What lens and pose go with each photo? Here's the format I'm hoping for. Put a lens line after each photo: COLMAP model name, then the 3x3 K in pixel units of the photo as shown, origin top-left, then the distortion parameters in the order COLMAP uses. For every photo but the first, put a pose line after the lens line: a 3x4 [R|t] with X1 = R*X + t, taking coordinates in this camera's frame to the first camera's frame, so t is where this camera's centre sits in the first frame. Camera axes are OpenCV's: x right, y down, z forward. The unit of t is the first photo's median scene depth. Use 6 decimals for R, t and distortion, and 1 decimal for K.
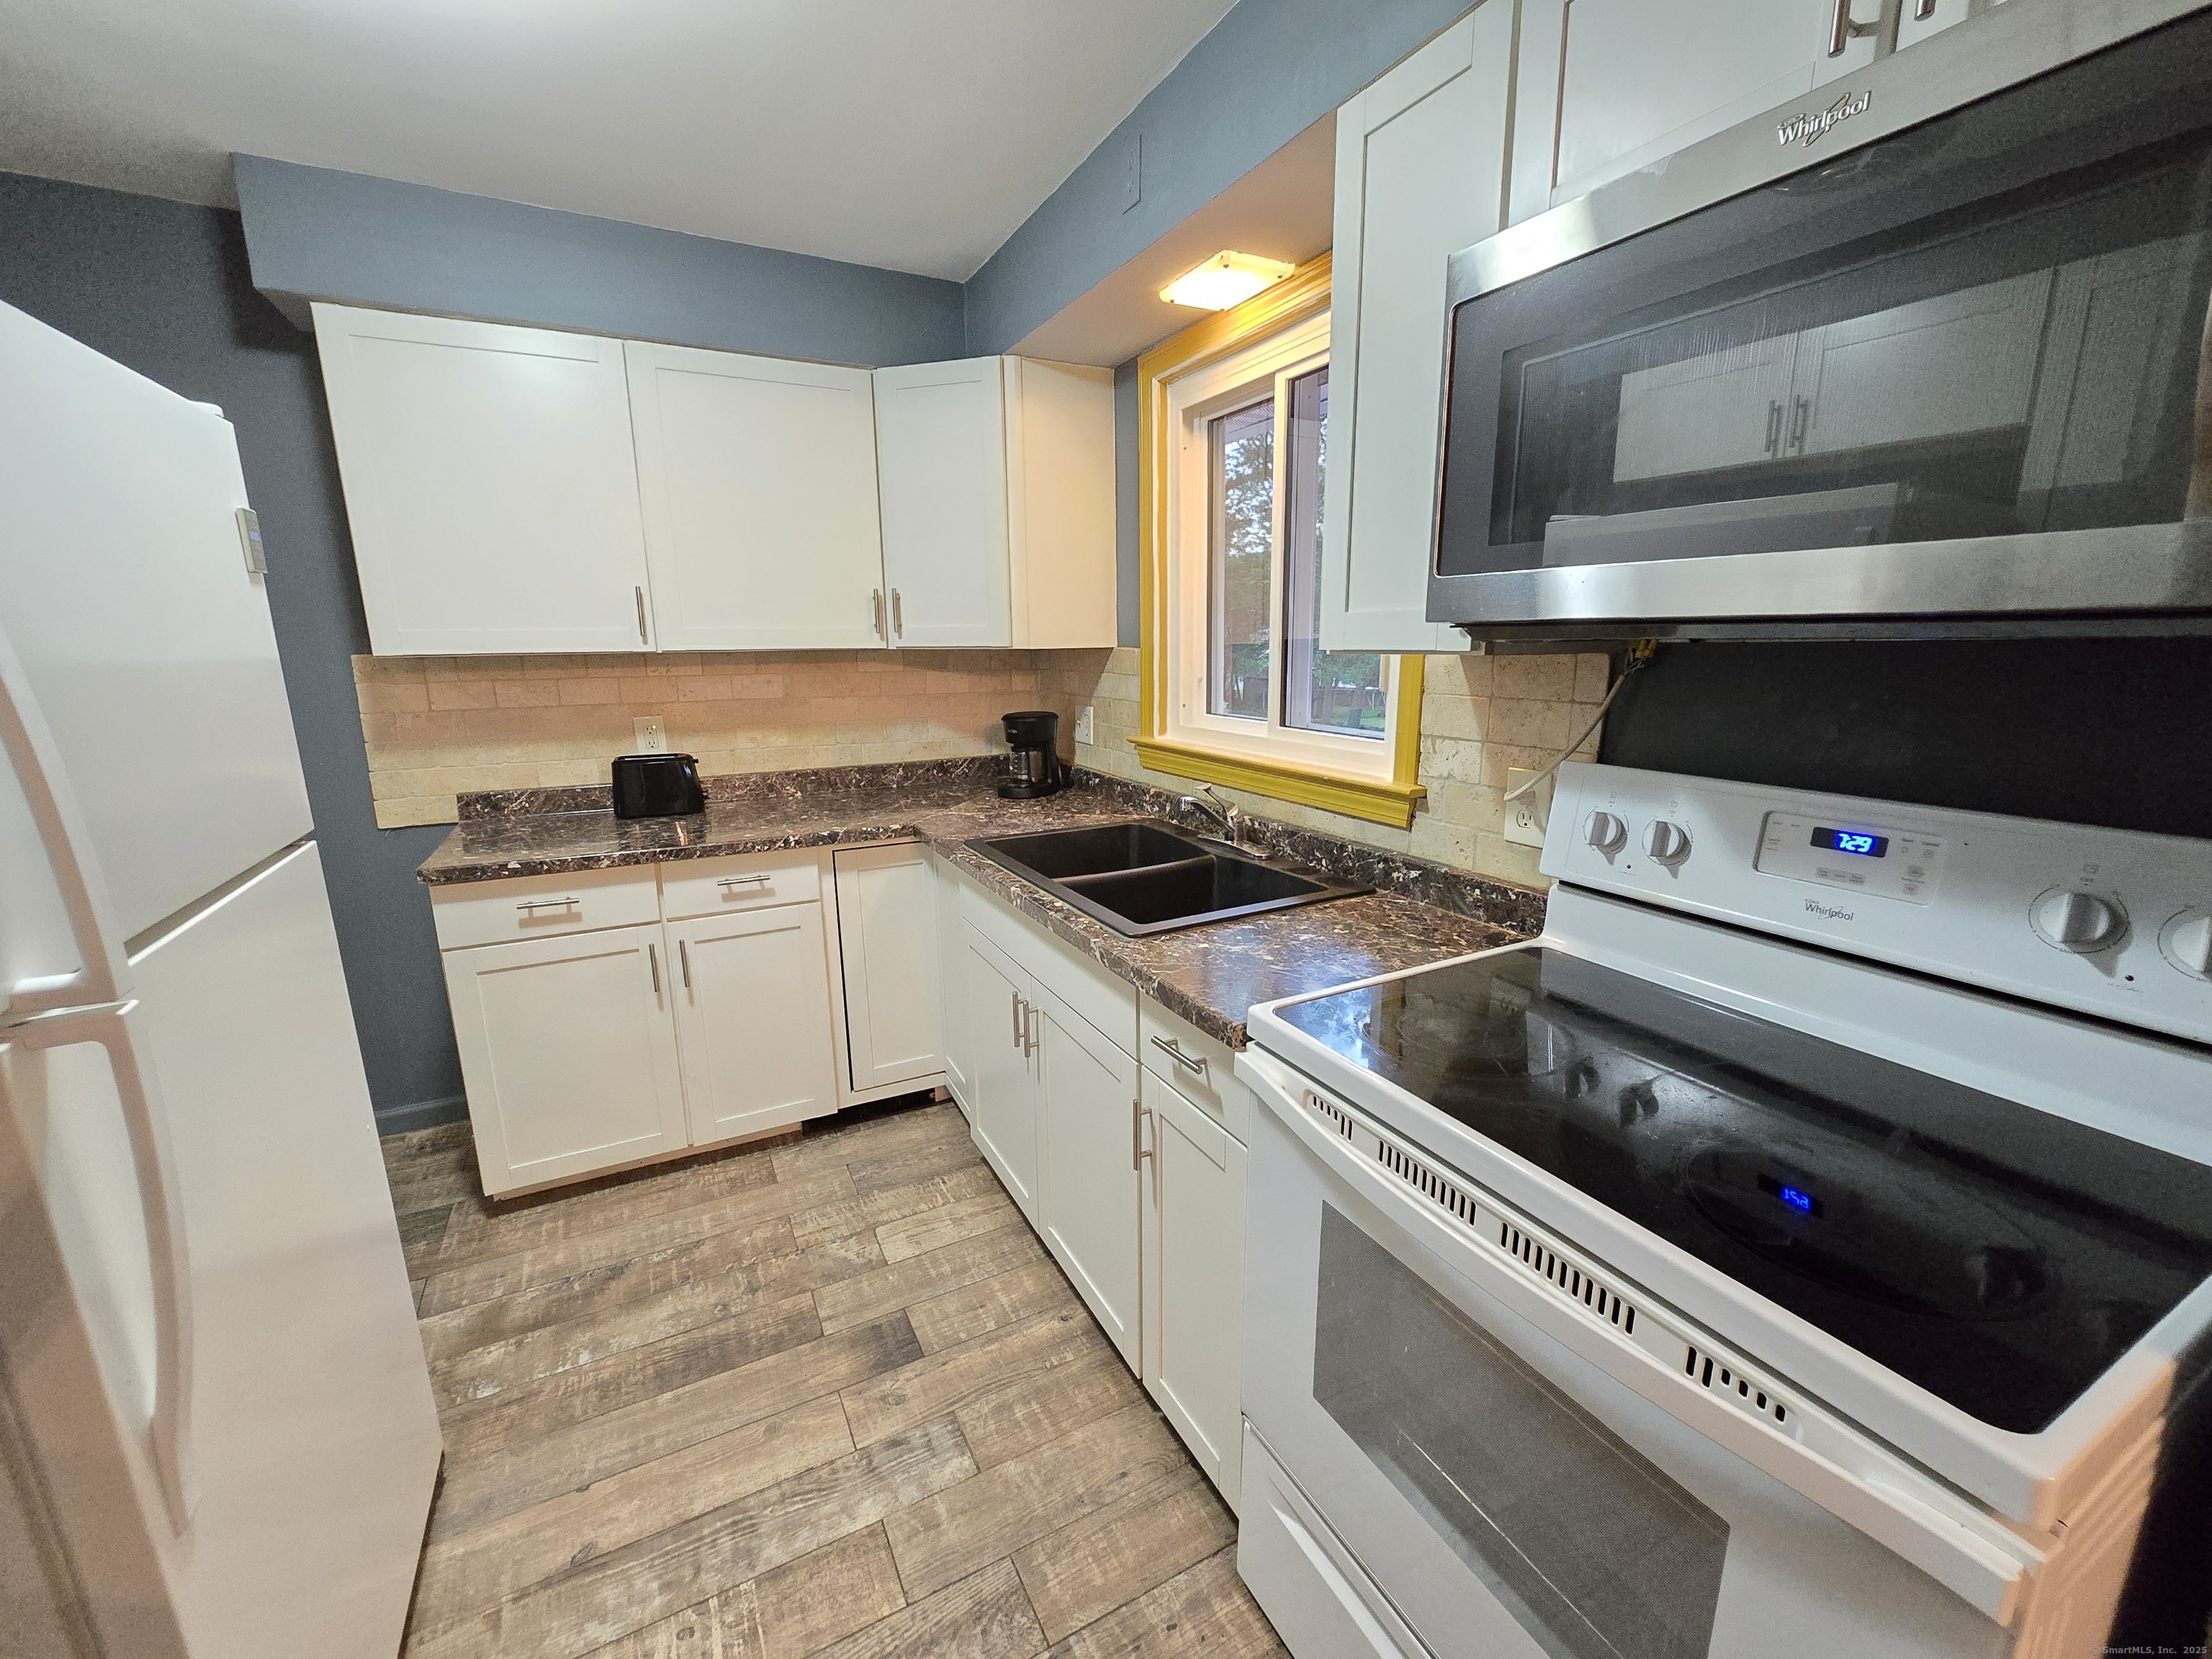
lens RADIAL K [[901.4, 0, 1107.8], [0, 901.4, 831.5], [0, 0, 1]] dist [-0.003840, 0.000795]
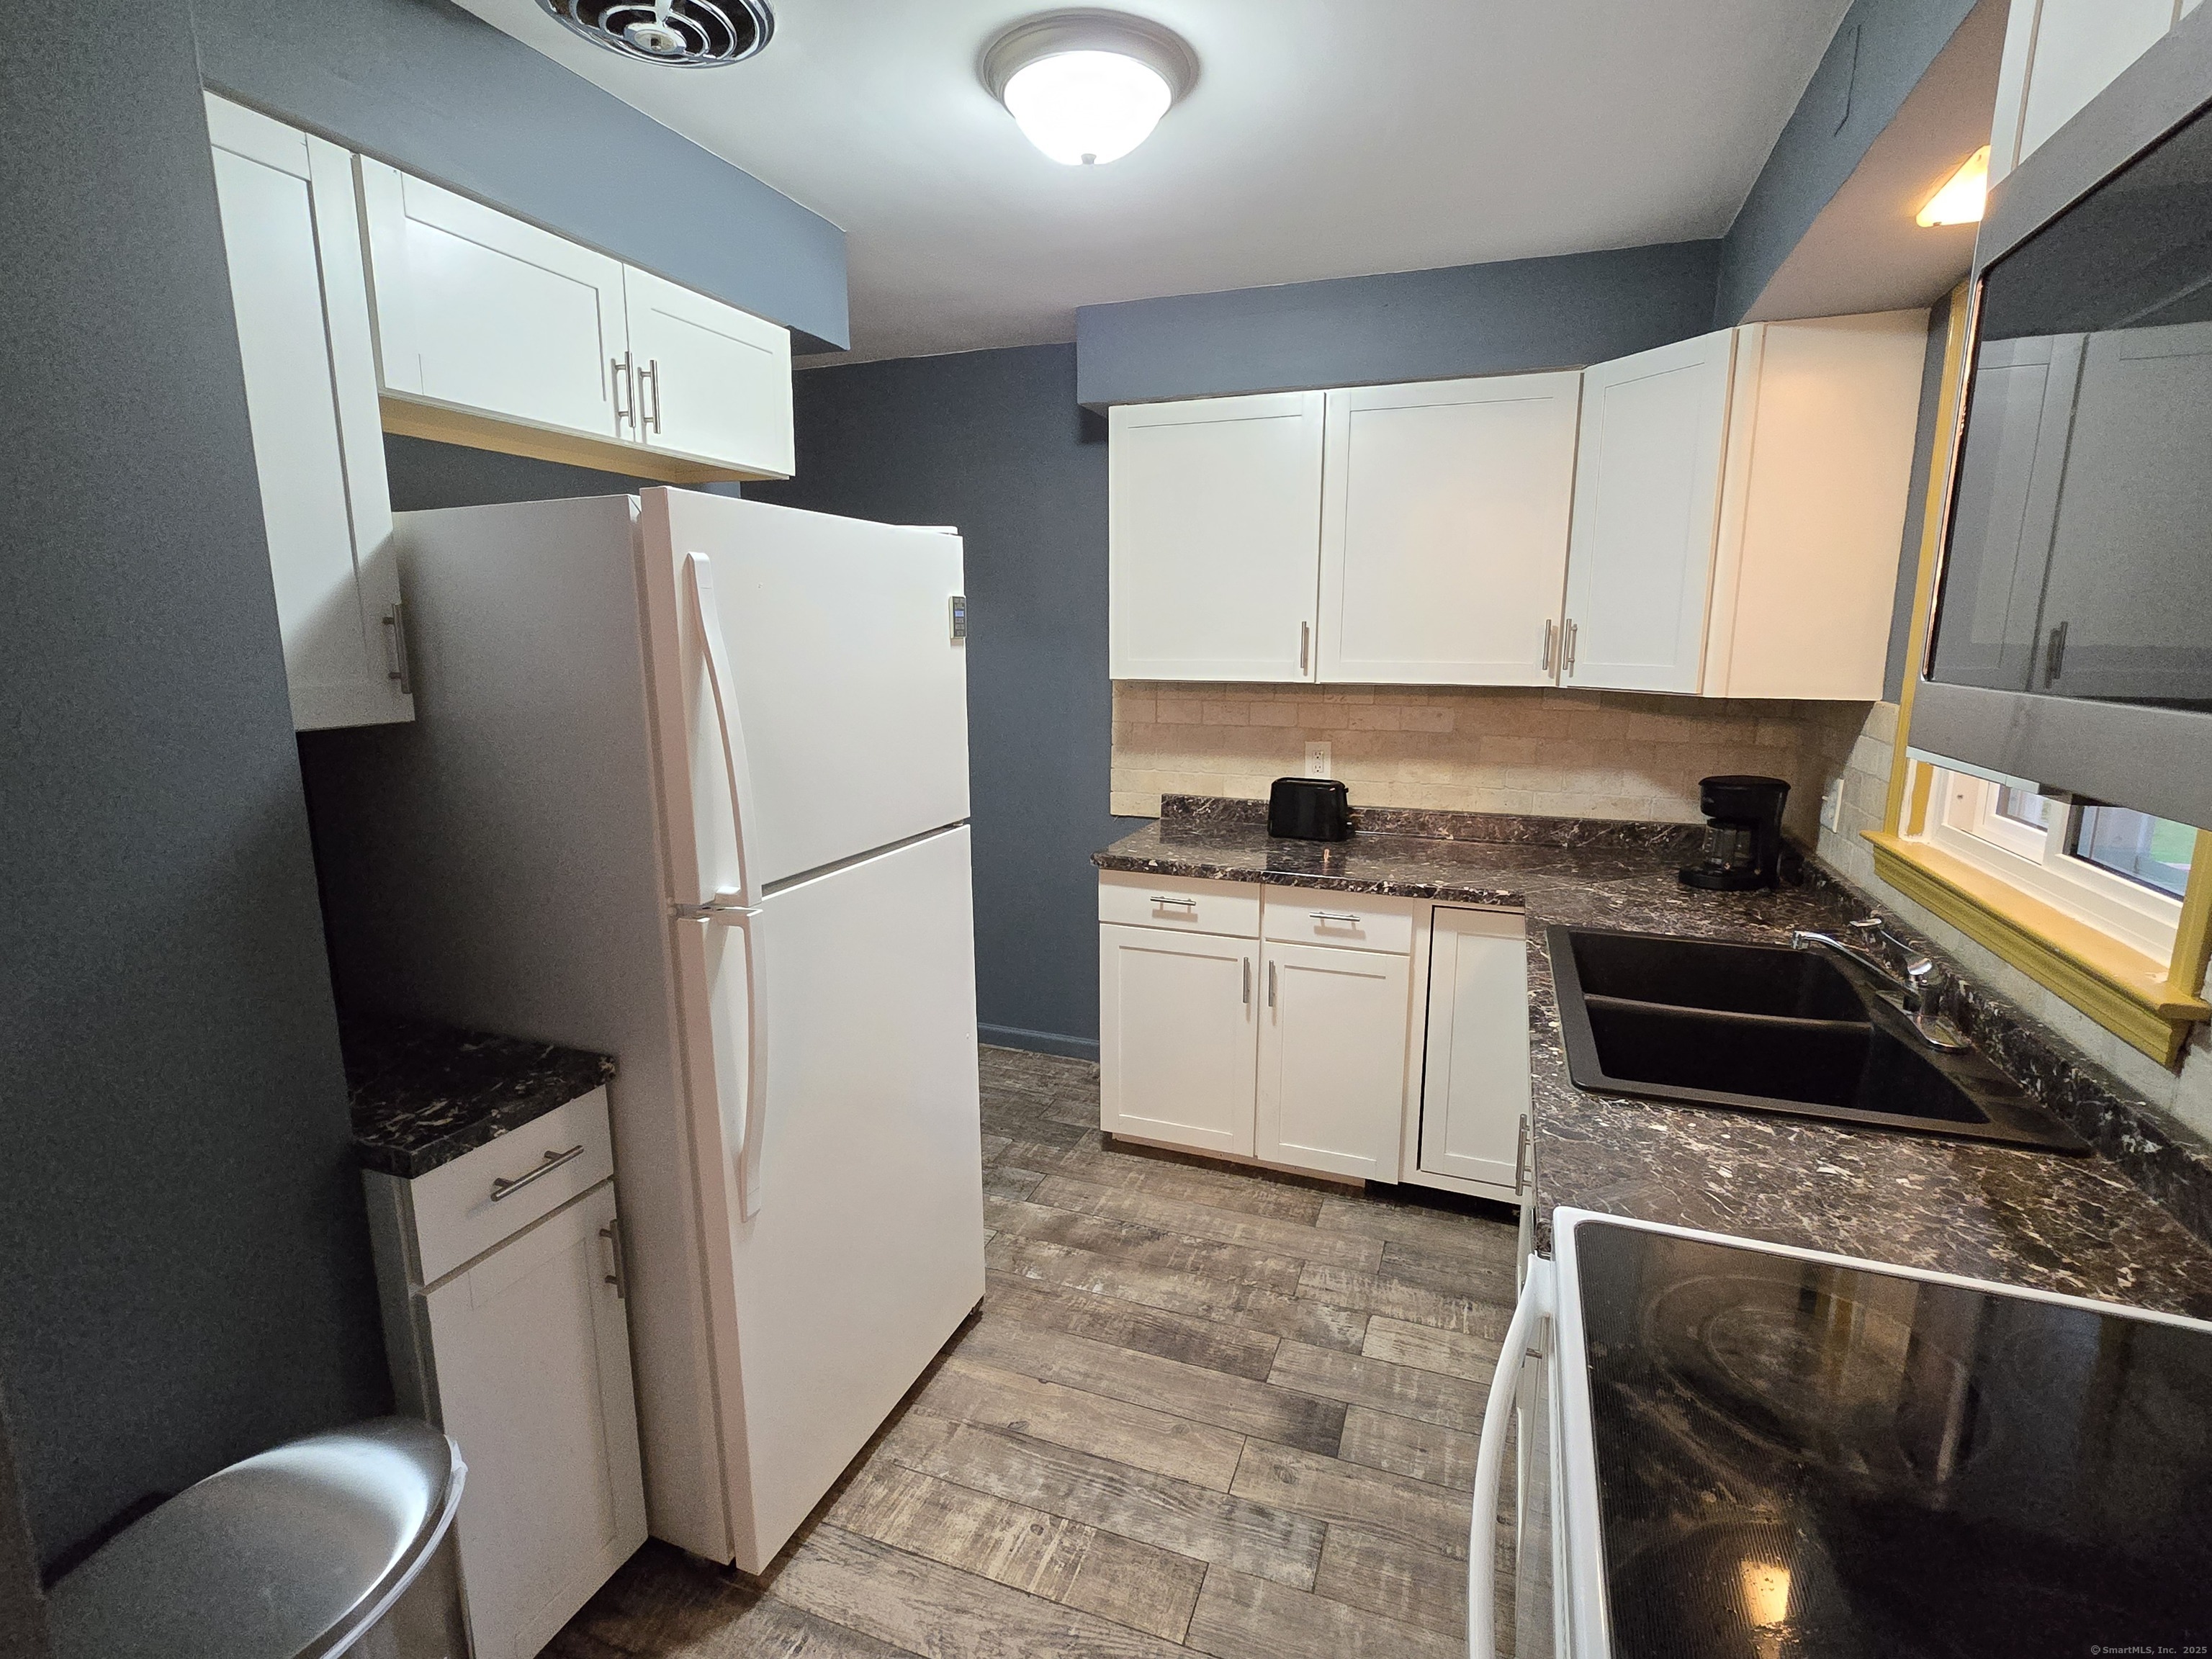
lens RADIAL K [[1041.0, 0, 1115.4], [0, 1041.0, 835.0], [0, 0, 1]] dist [0.002821, -0.005385]
pose [[0.666488, 0.151375, -0.729986, 0.299999], [-0.166027, 0.984717, 0.052613, -0.063488], [0.726794, 0.086131, 0.681434, 0.039272]]
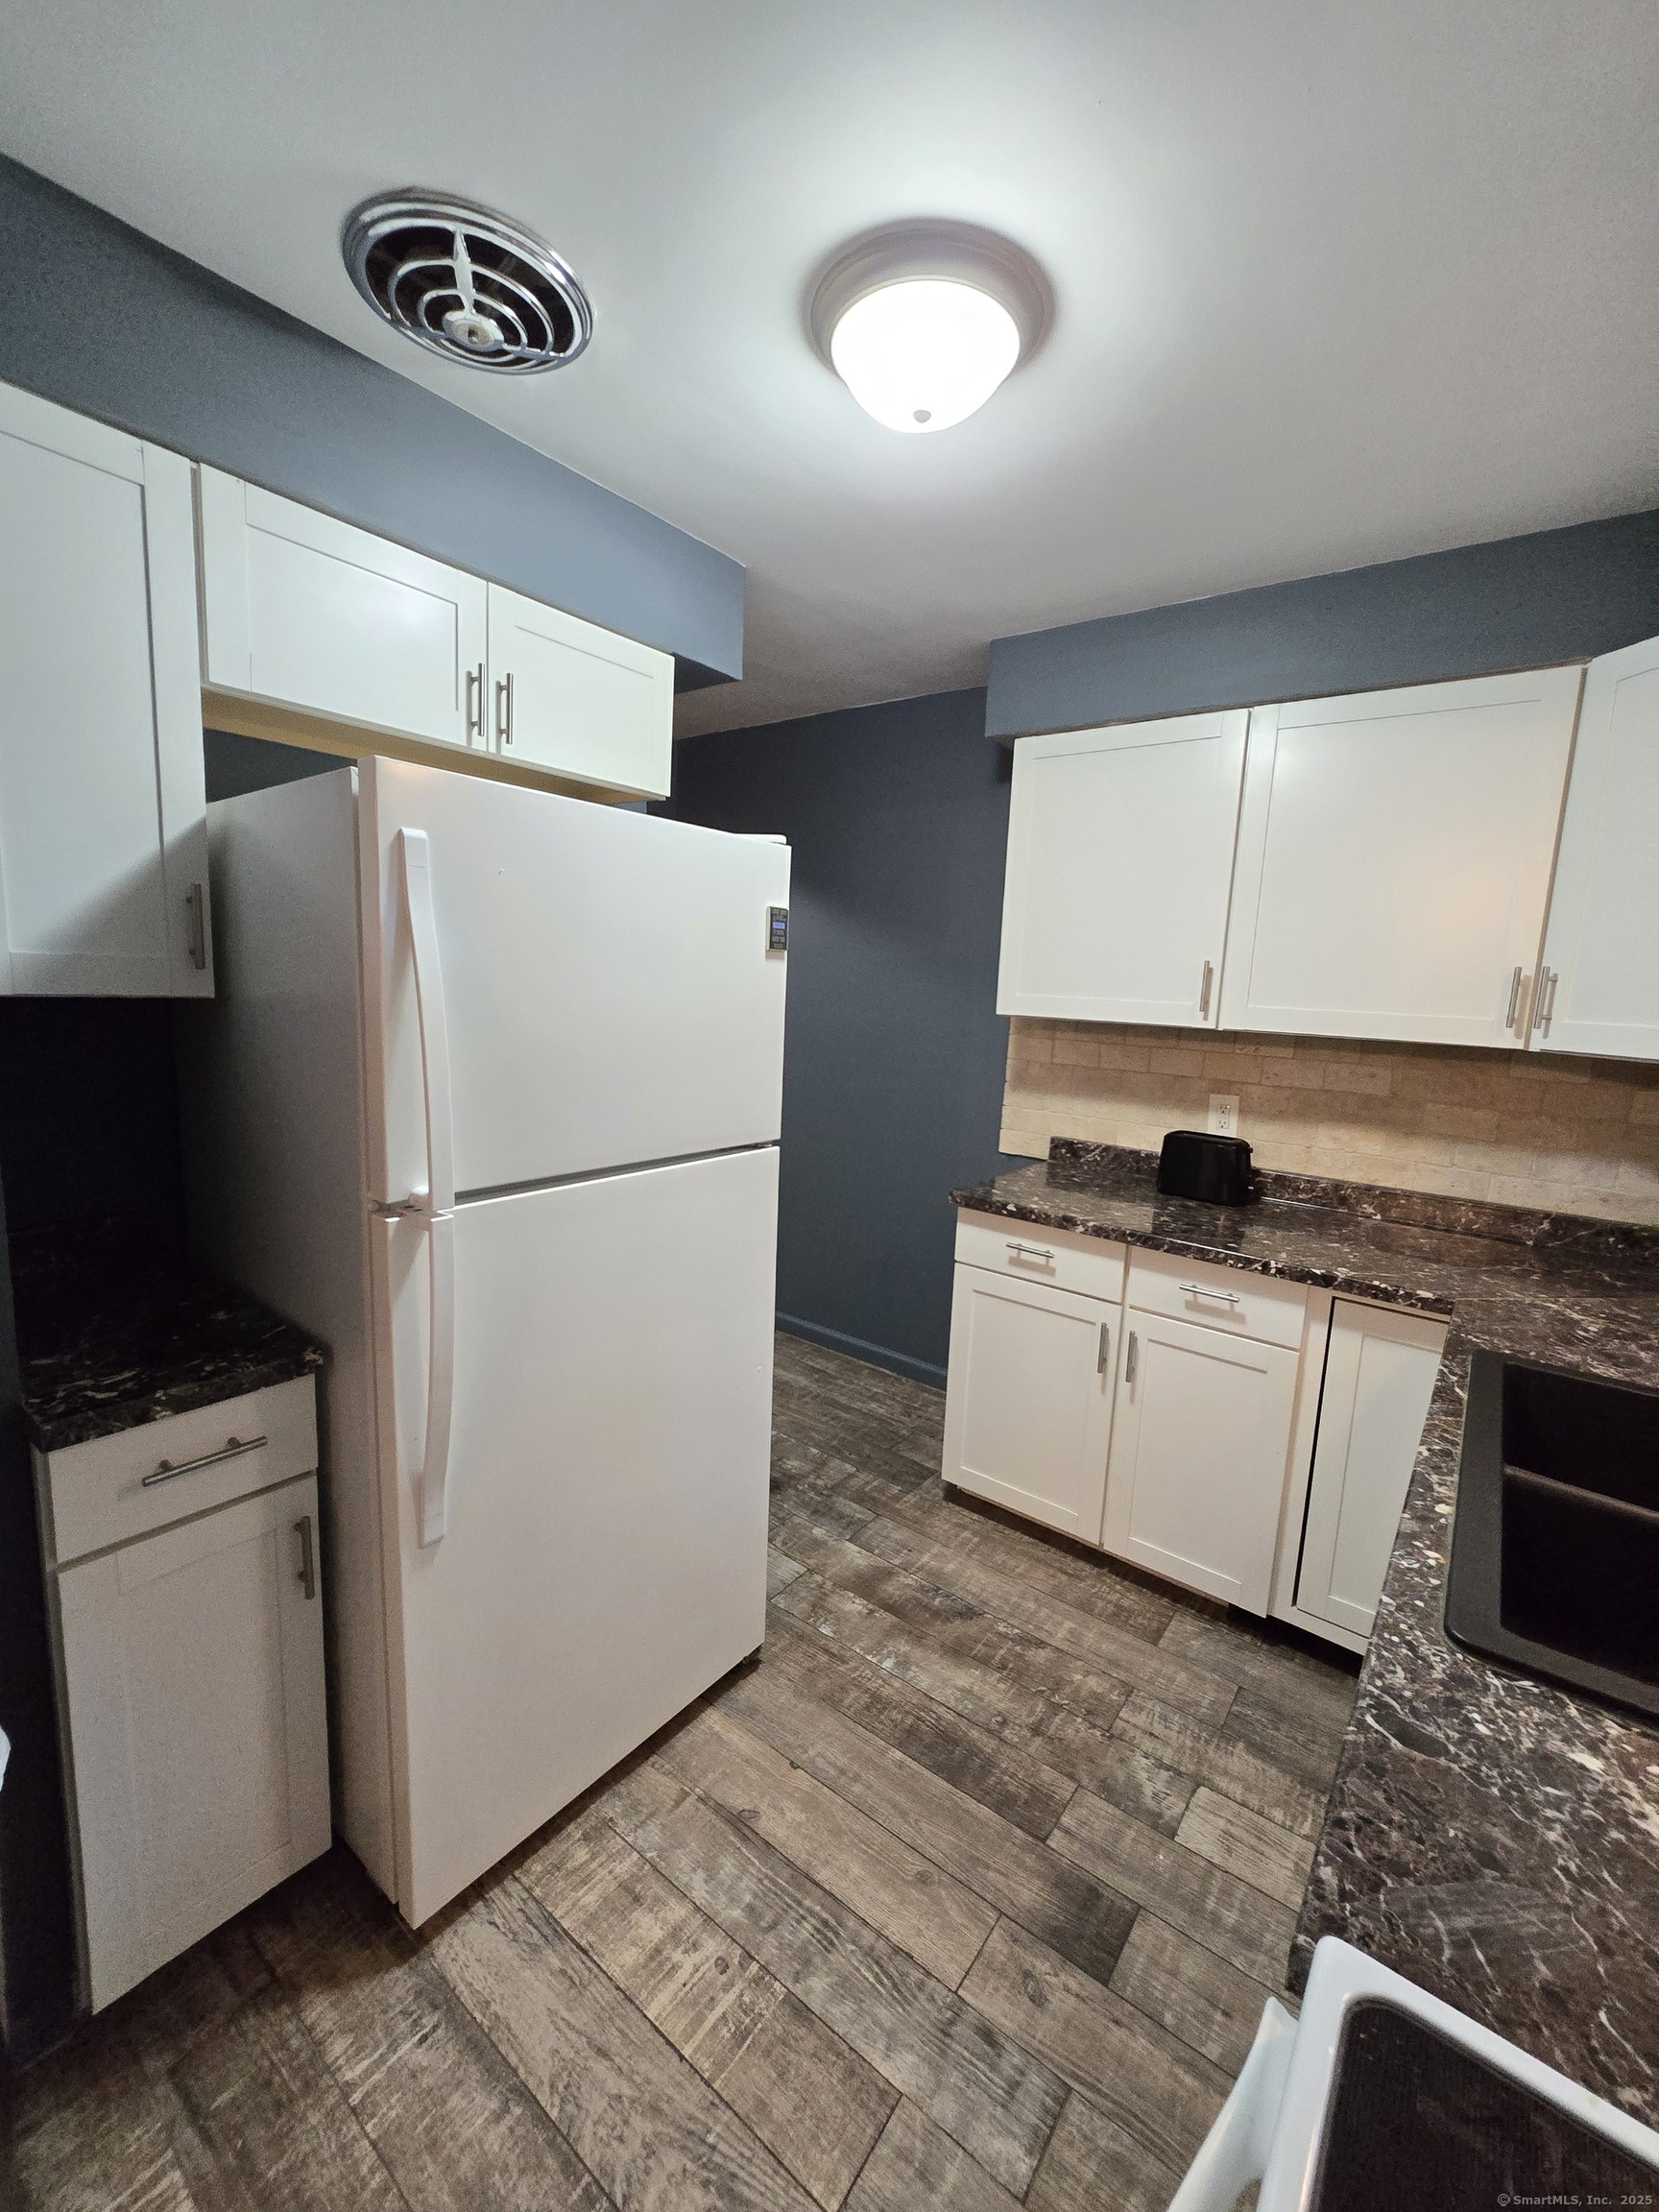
lens RADIAL K [[901.4, 0, 830.0], [0, 901.4, 1111.0], [0, 0, 1]] dist [-0.003840, 0.000795]
pose [[0.418288, 0.159979, -0.894115, 0.221644], [-0.242430, 0.968321, 0.059842, -0.091836], [0.875364, 0.191729, 0.443821, 0.302219]]
